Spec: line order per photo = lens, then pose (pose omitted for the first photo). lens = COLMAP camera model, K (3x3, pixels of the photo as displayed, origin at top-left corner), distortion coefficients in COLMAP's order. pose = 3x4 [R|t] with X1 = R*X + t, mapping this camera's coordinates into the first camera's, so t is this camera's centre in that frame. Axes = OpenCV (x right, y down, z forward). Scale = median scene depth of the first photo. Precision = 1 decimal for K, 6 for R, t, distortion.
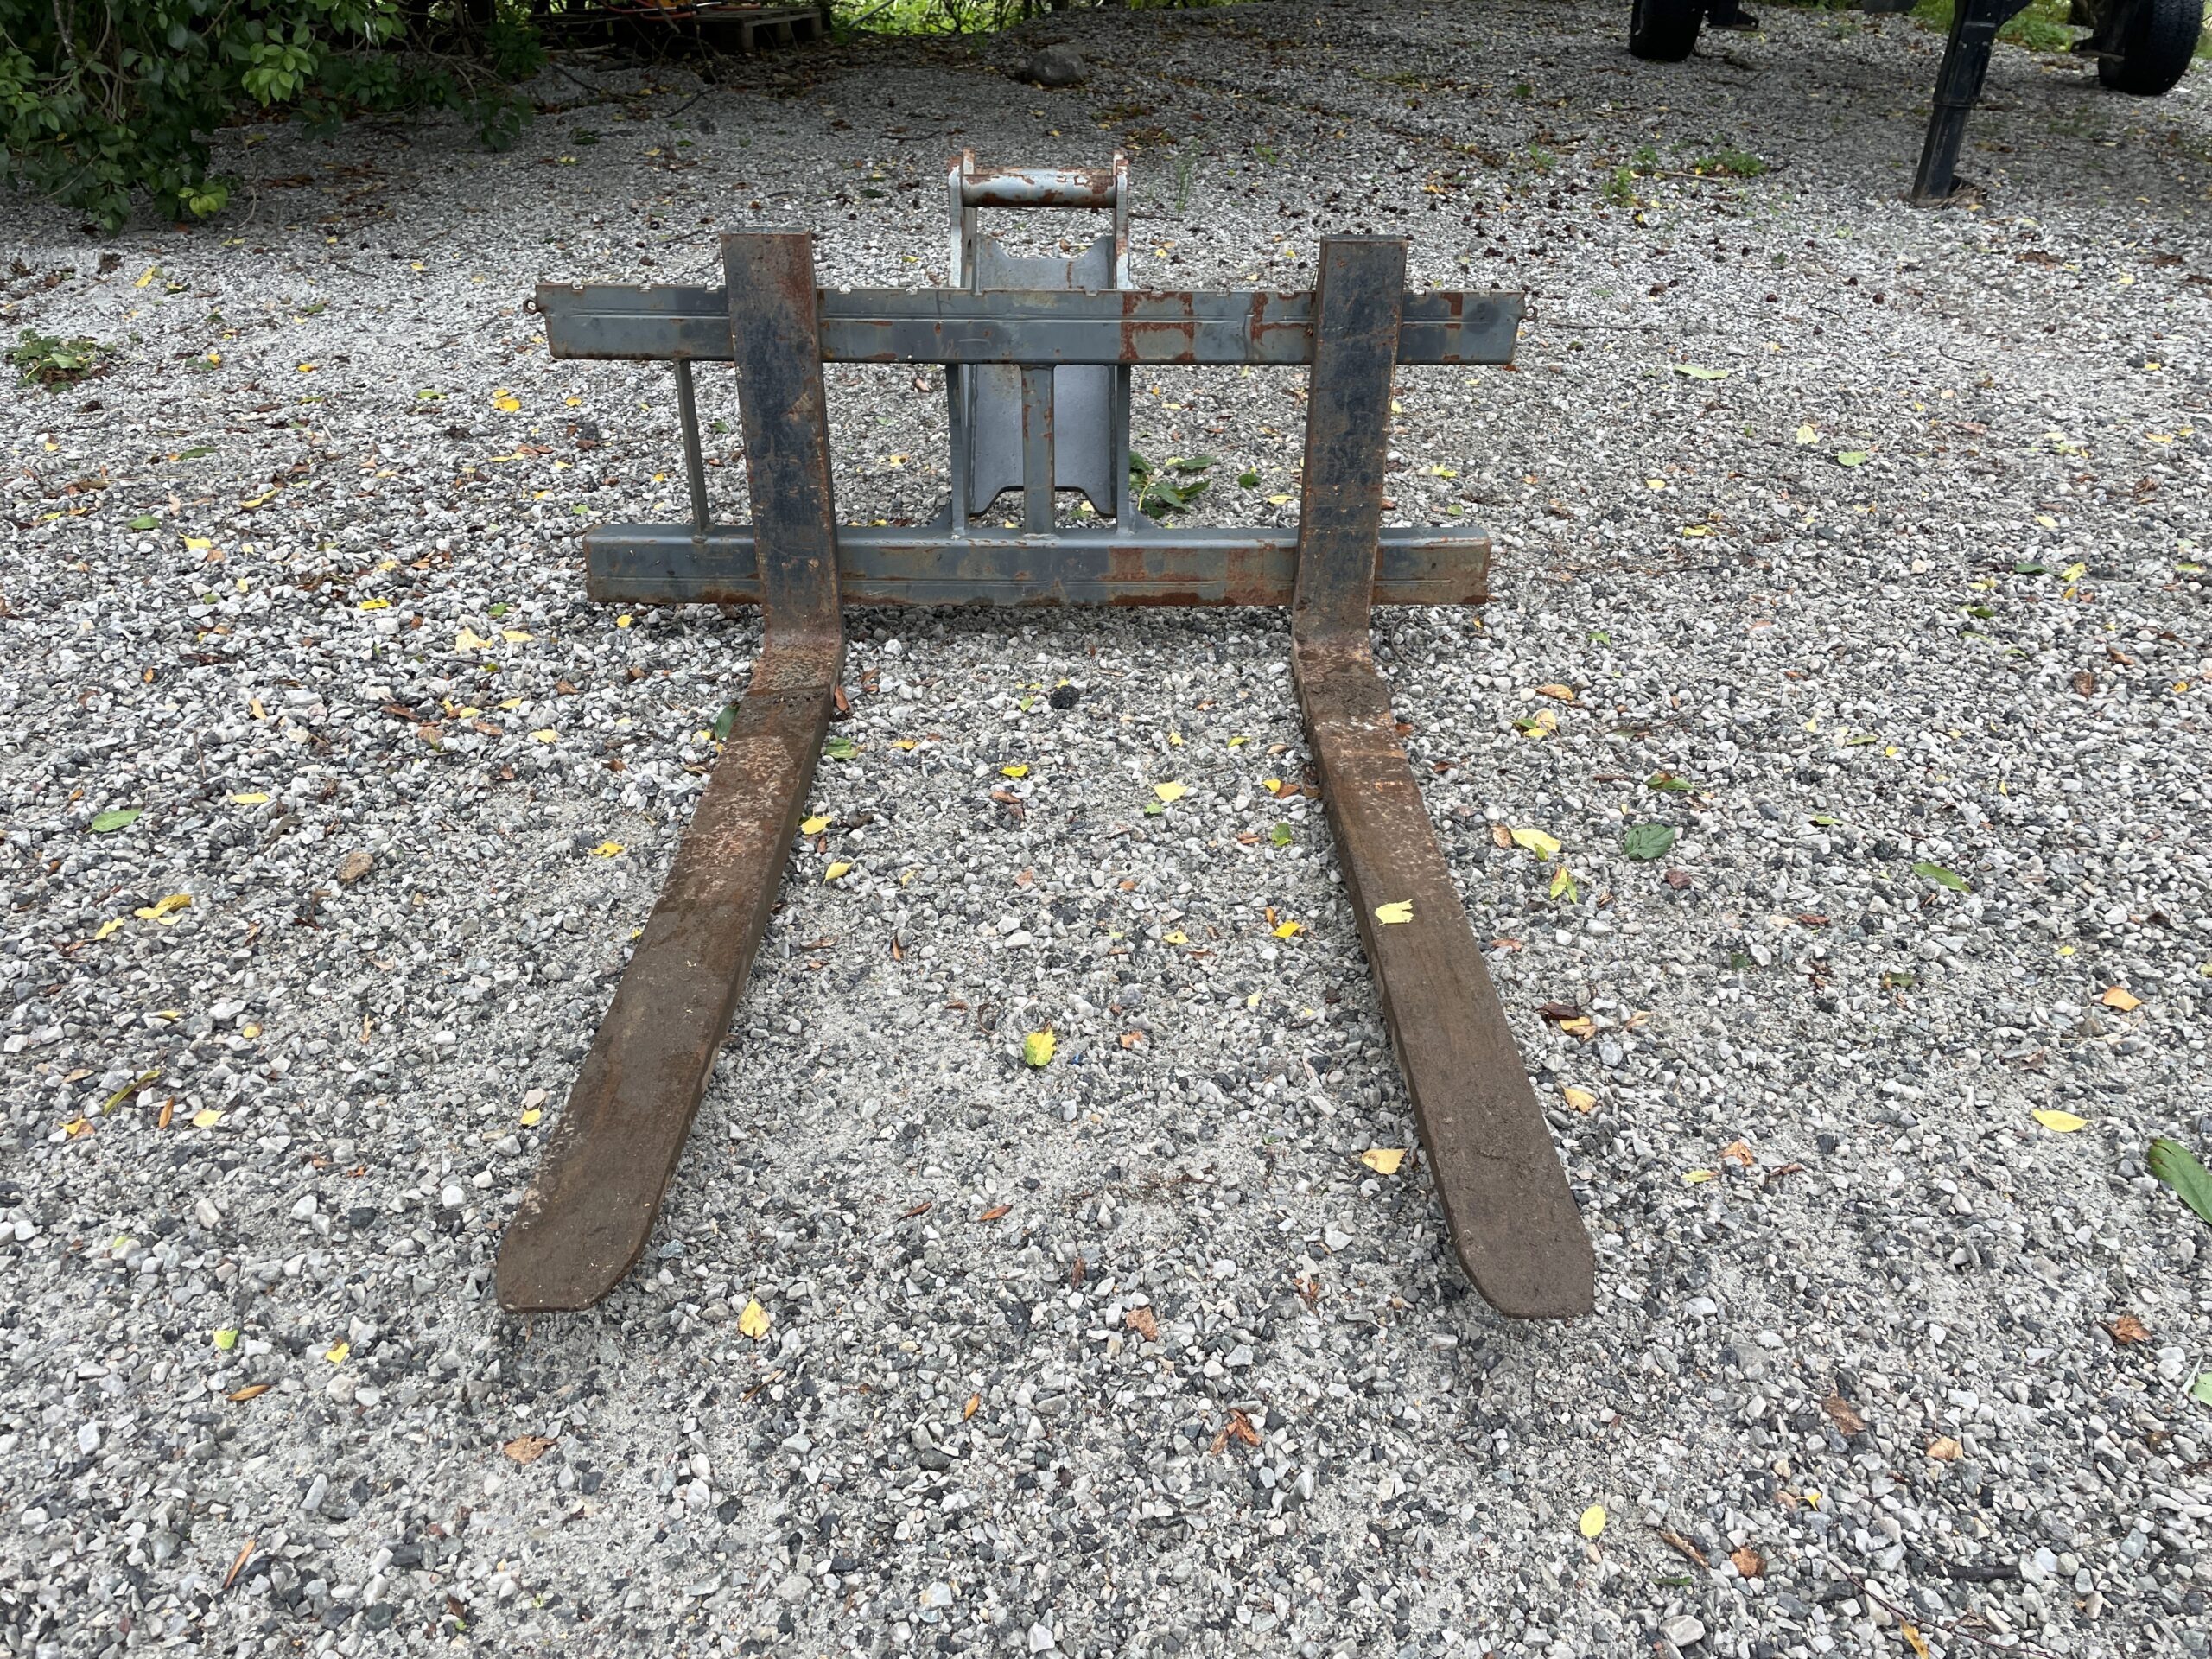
lens RADIAL K [[1706.5, 0, 1120.9], [0, 1706.5, 819.8], [0, 0, 1]] dist [0.087161, -0.121148]
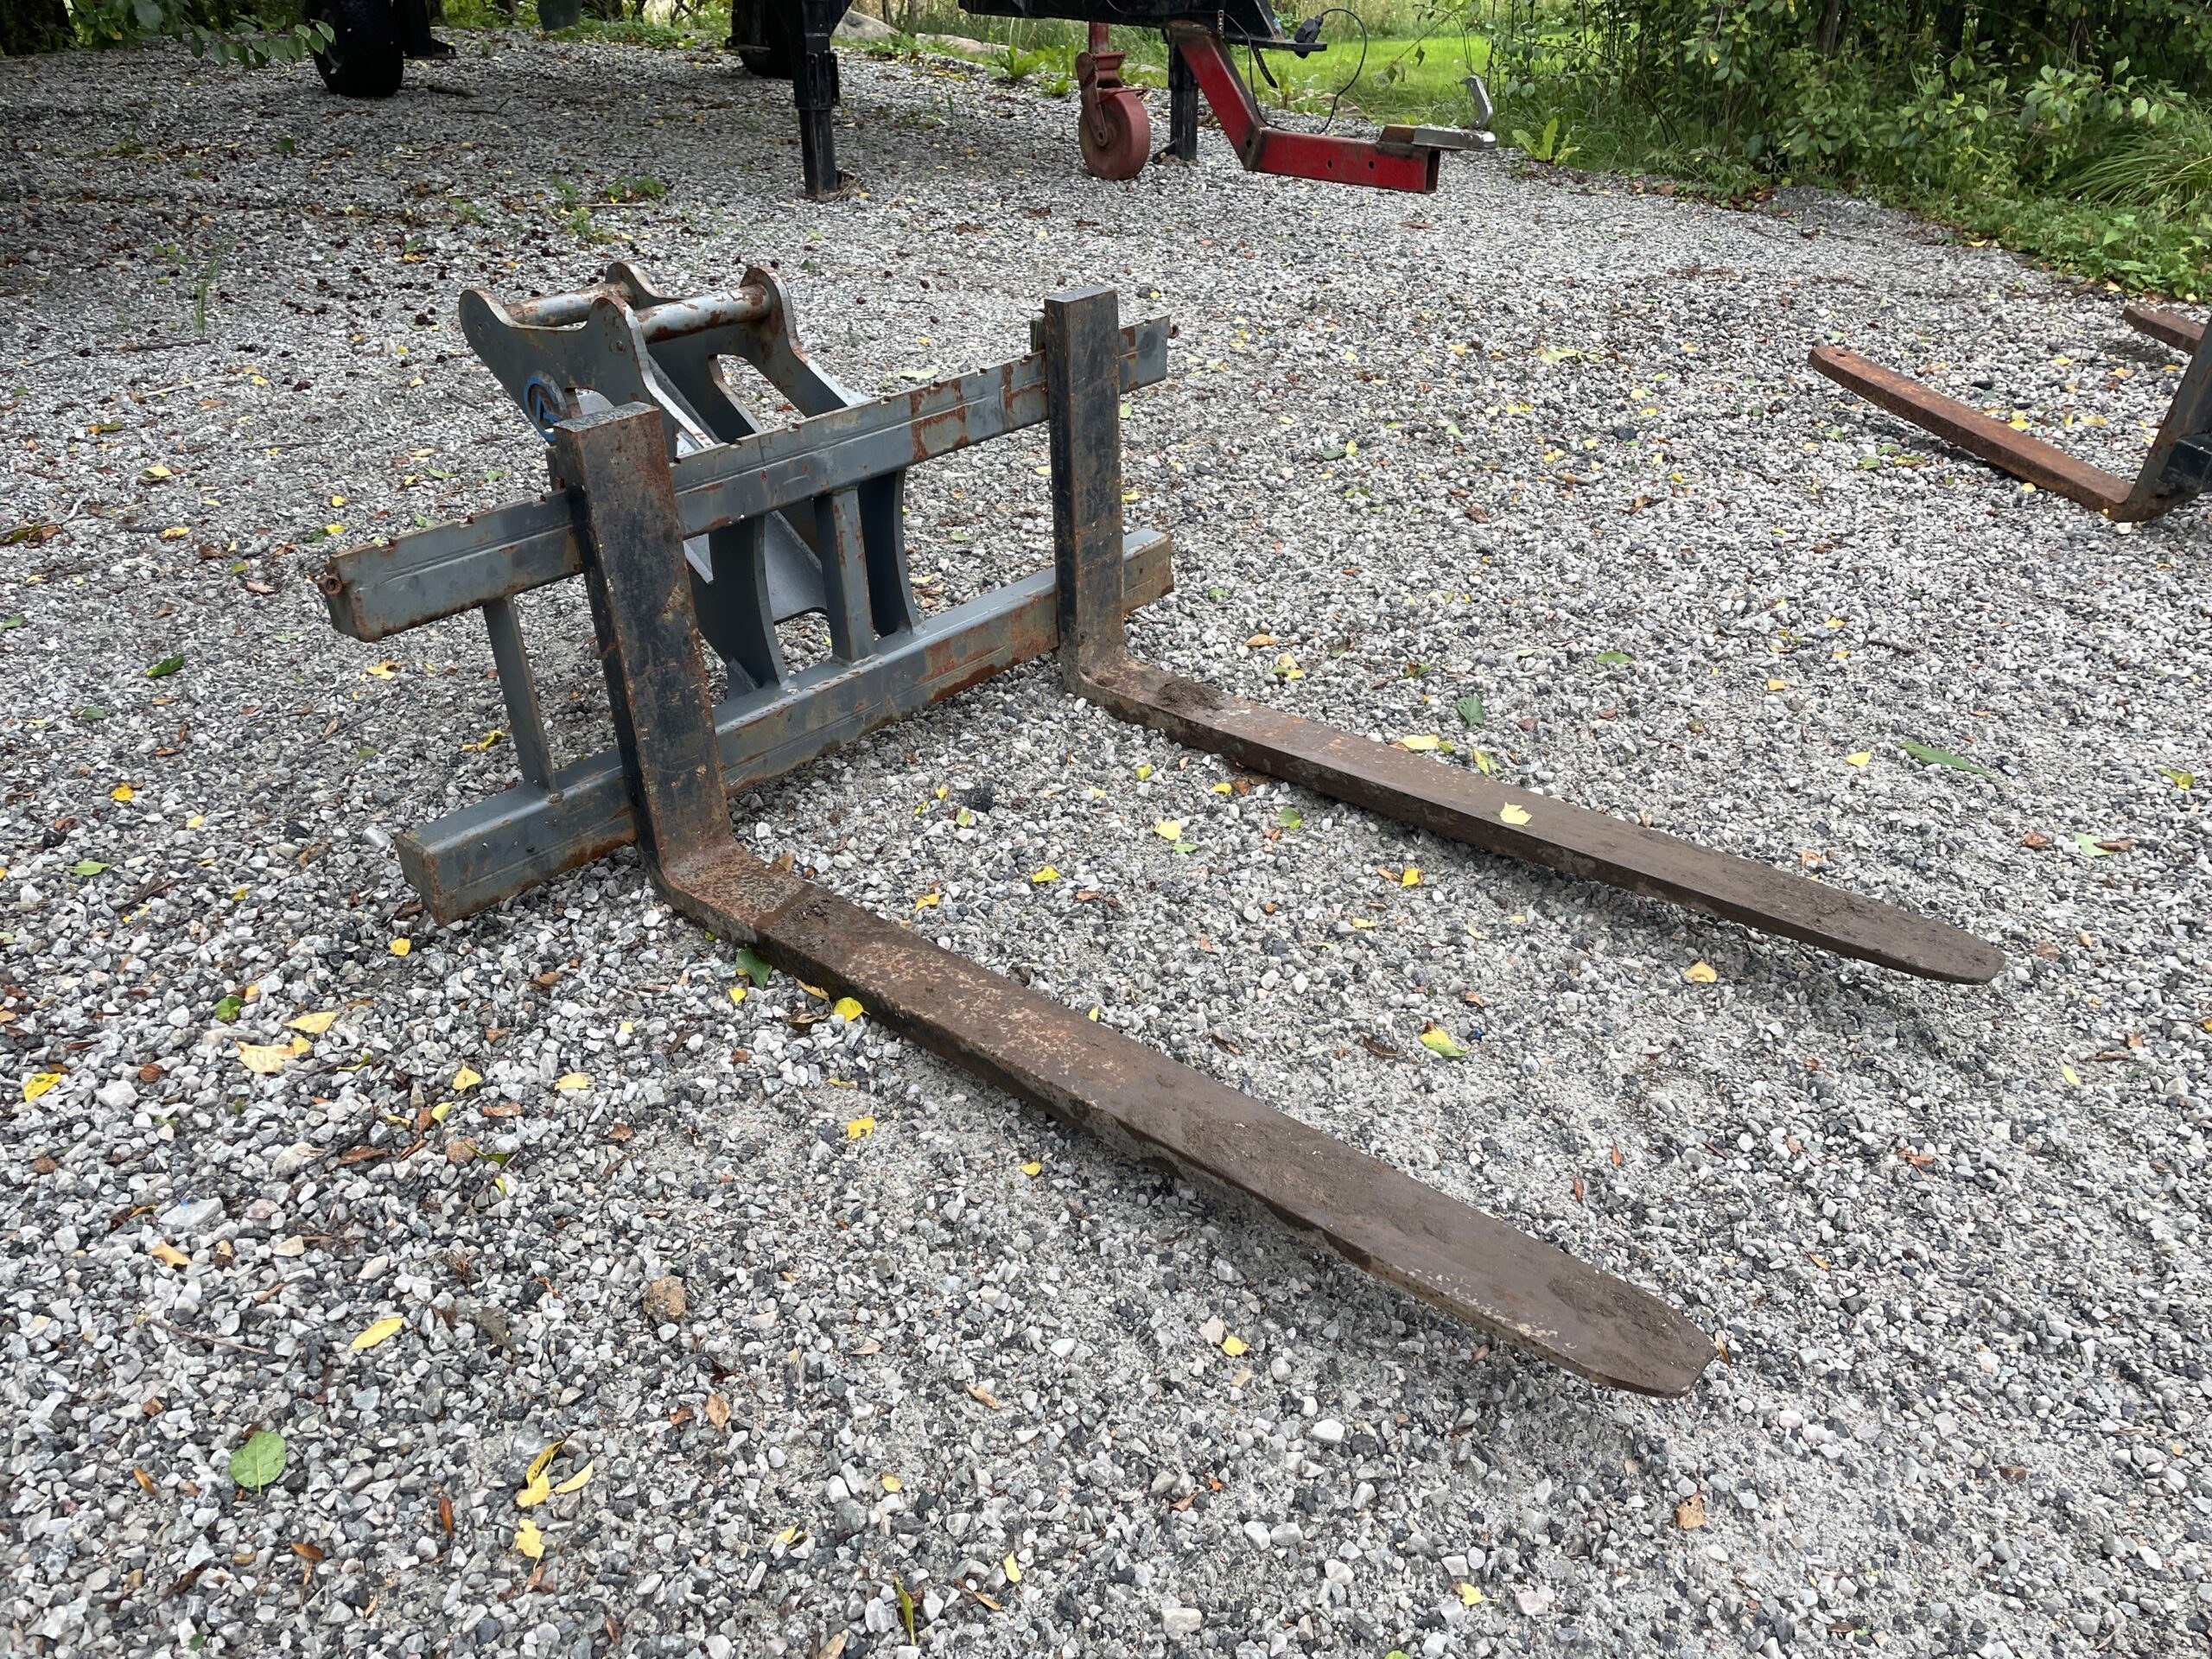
lens RADIAL K [[1706.5, 0, 1120.9], [0, 1706.5, 819.8], [0, 0, 1]] dist [0.087161, -0.121148]
pose [[0.660848, -0.384634, 0.644466, -0.617799], [0.384725, 0.910902, 0.149145, -0.177018], [-0.644412, 0.149380, 0.749946, 0.210203]]
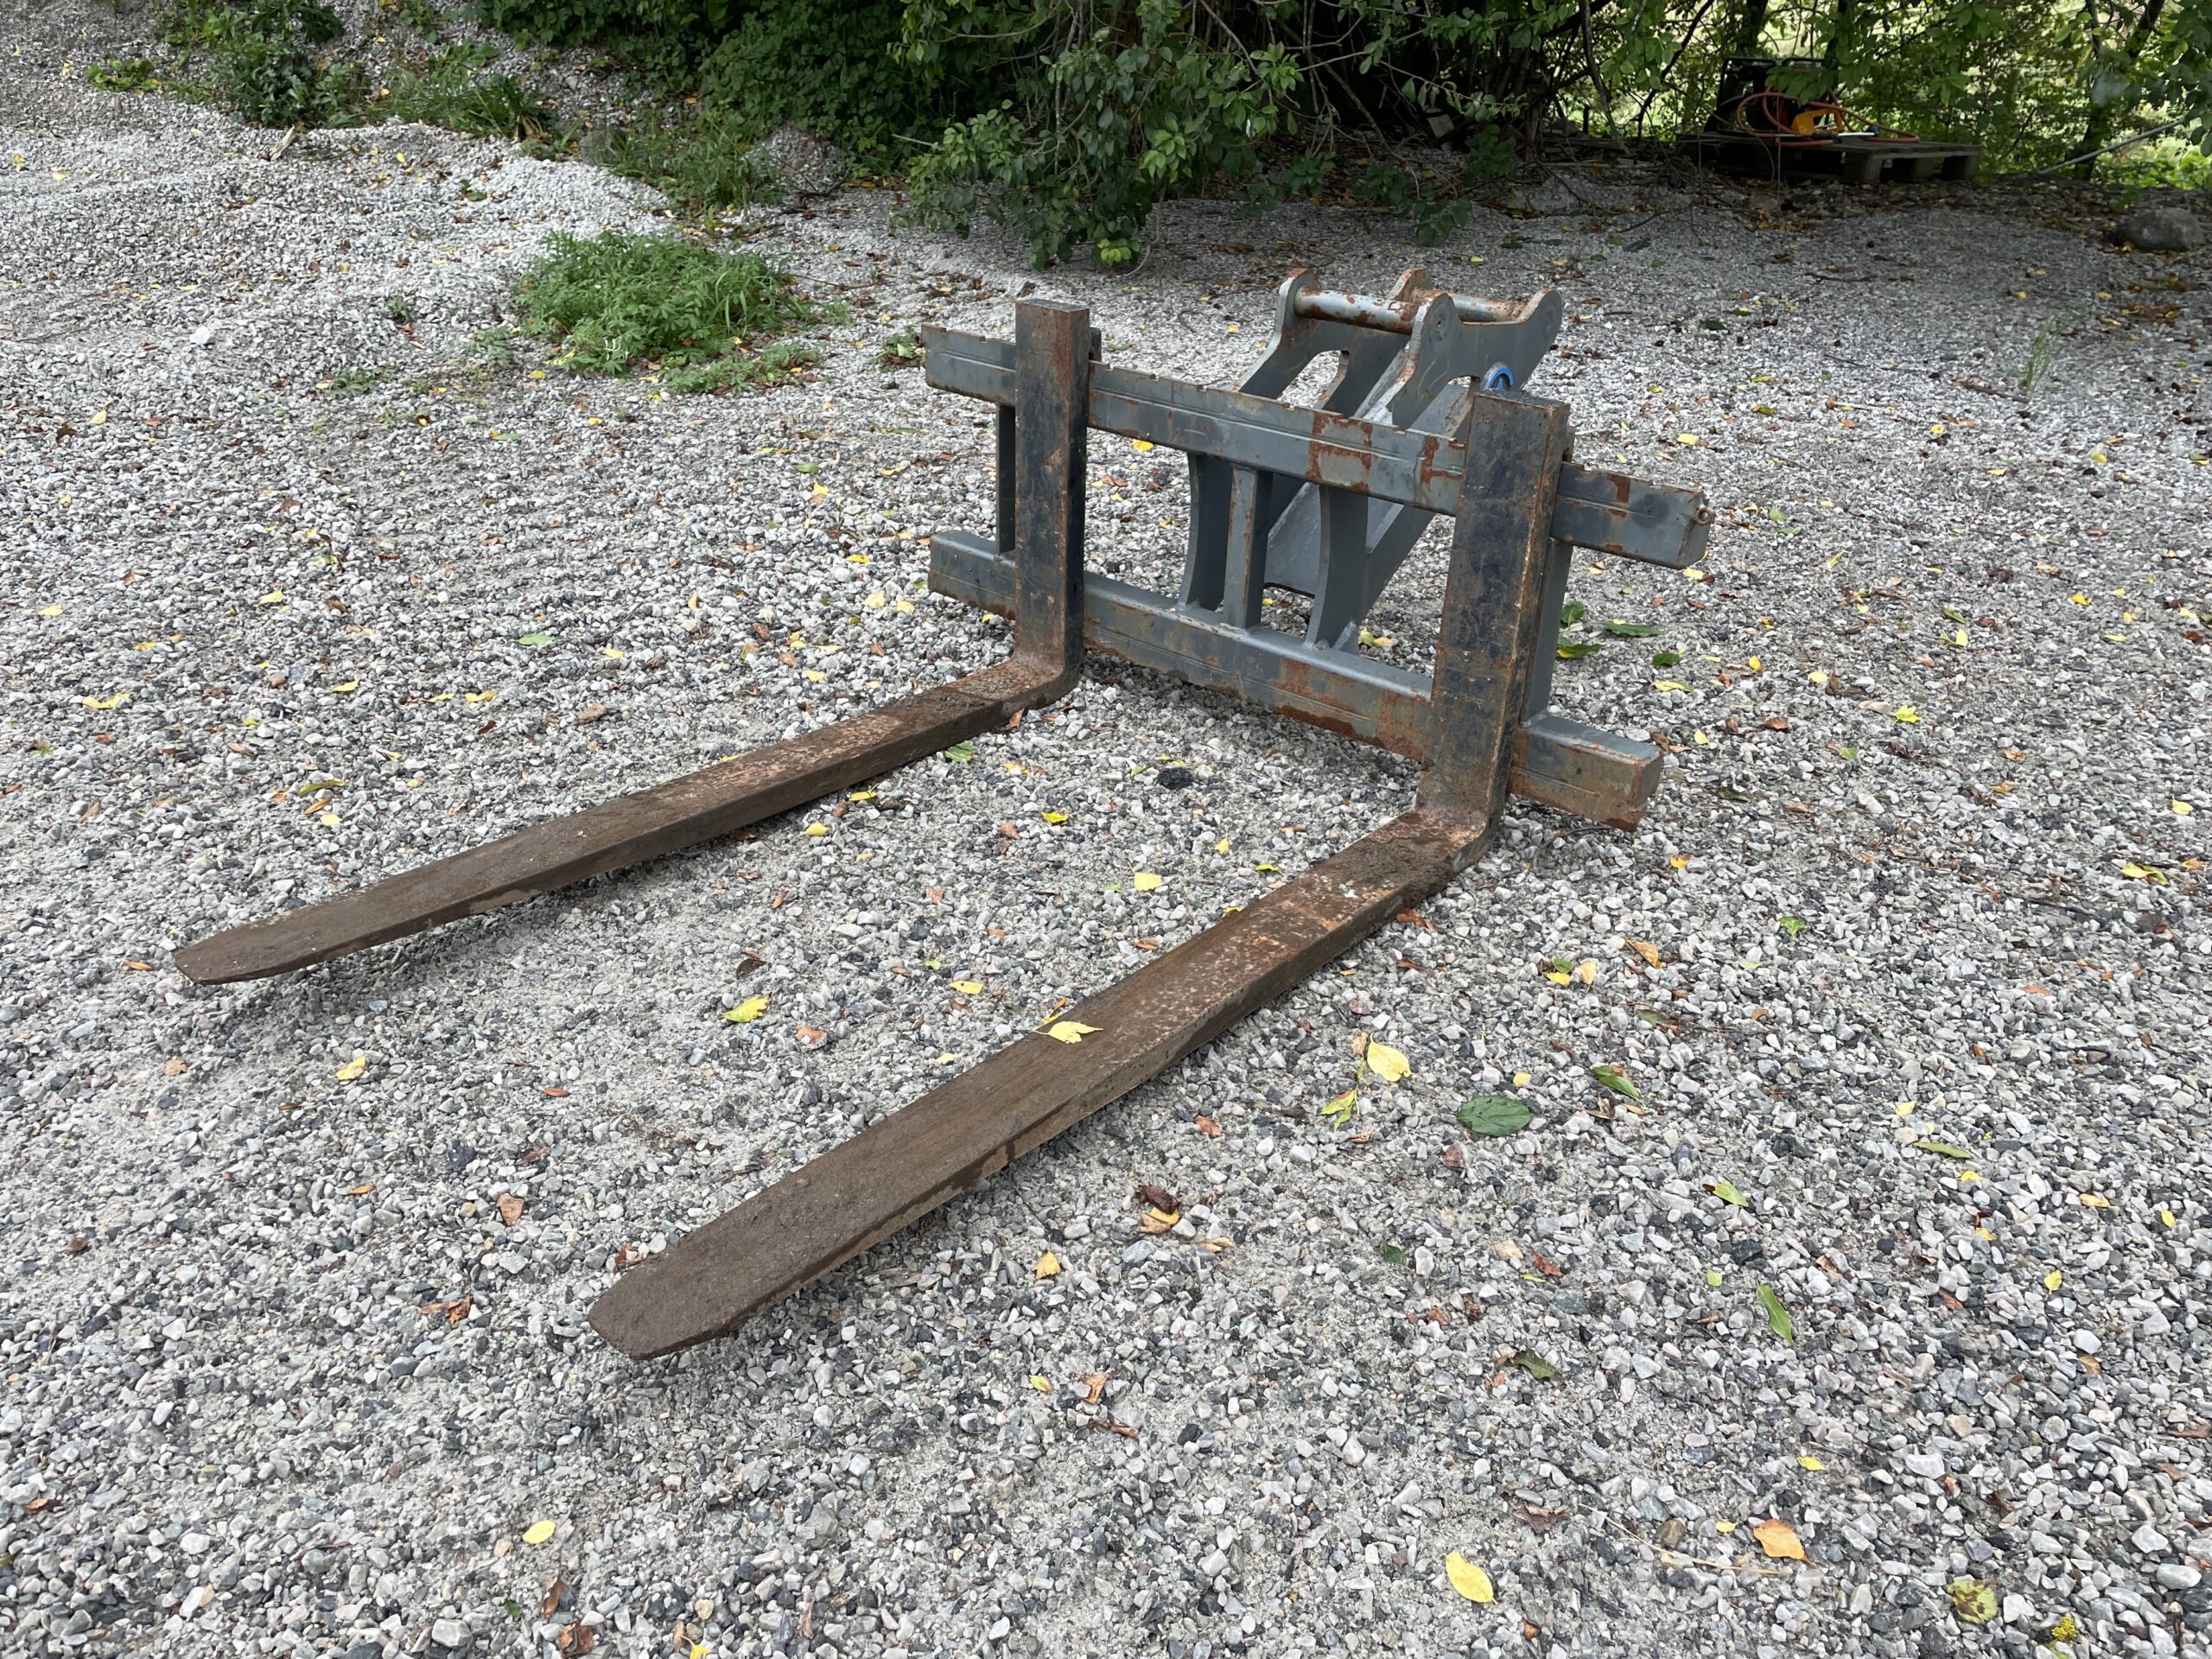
lens RADIAL K [[1706.5, 0, 1120.9], [0, 1706.5, 819.8], [0, 0, 1]] dist [0.087161, -0.121148]
pose [[0.733507, 0.313507, -0.603060, 0.575276], [-0.348755, 0.935164, 0.061962, -0.101500], [0.583385, 0.164871, 0.795286, 0.172858]]
